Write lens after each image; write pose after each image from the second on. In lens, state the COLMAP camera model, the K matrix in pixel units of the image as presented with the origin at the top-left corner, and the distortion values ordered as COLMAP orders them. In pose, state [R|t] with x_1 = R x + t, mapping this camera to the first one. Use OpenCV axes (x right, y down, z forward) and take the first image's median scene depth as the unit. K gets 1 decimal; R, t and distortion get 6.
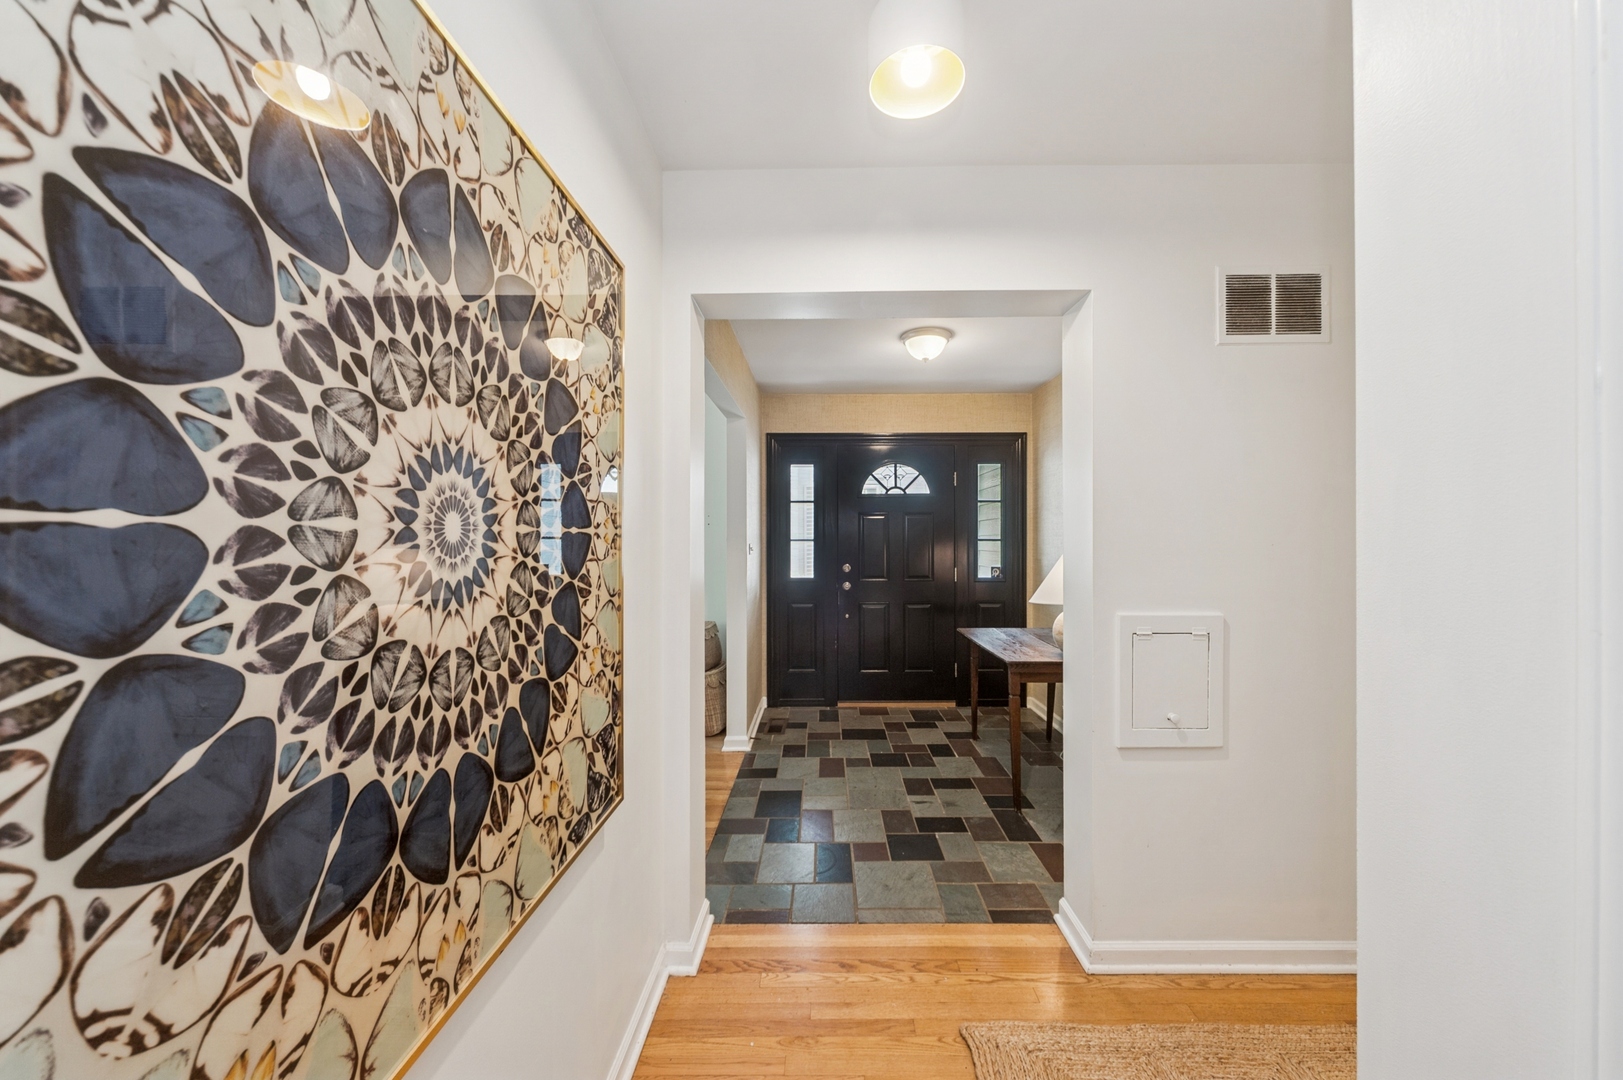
lens RADIAL K [[615.1, 0, 821.3], [0, 615.1, 534.5], [0, 0, 1]] dist [-0.000285, 0.000001]
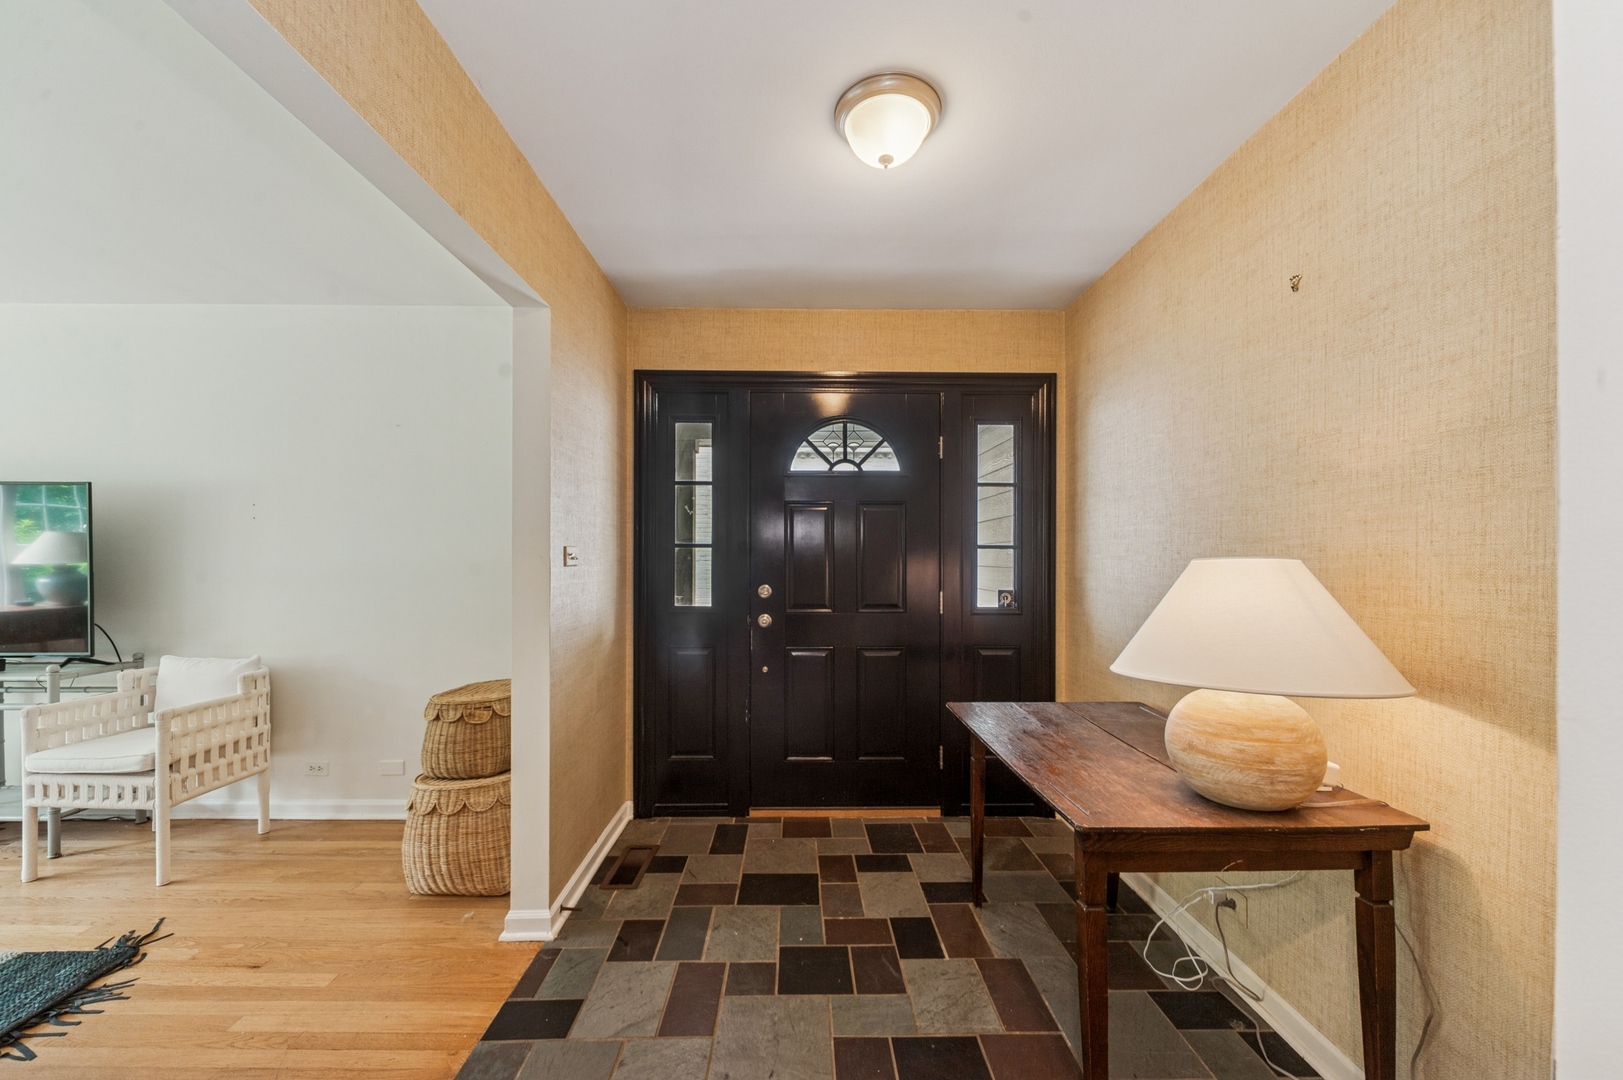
lens RADIAL K [[650.1, 0, 802.7], [0, 650.1, 553.2], [0, 0, 1]] dist [0.001499, 0.000051]
pose [[0.999883, 0.003821, 0.014820, 0.073126], [-0.003766, 0.999986, -0.003686, 0.019506], [-0.014834, 0.003630, 0.999883, 0.367860]]
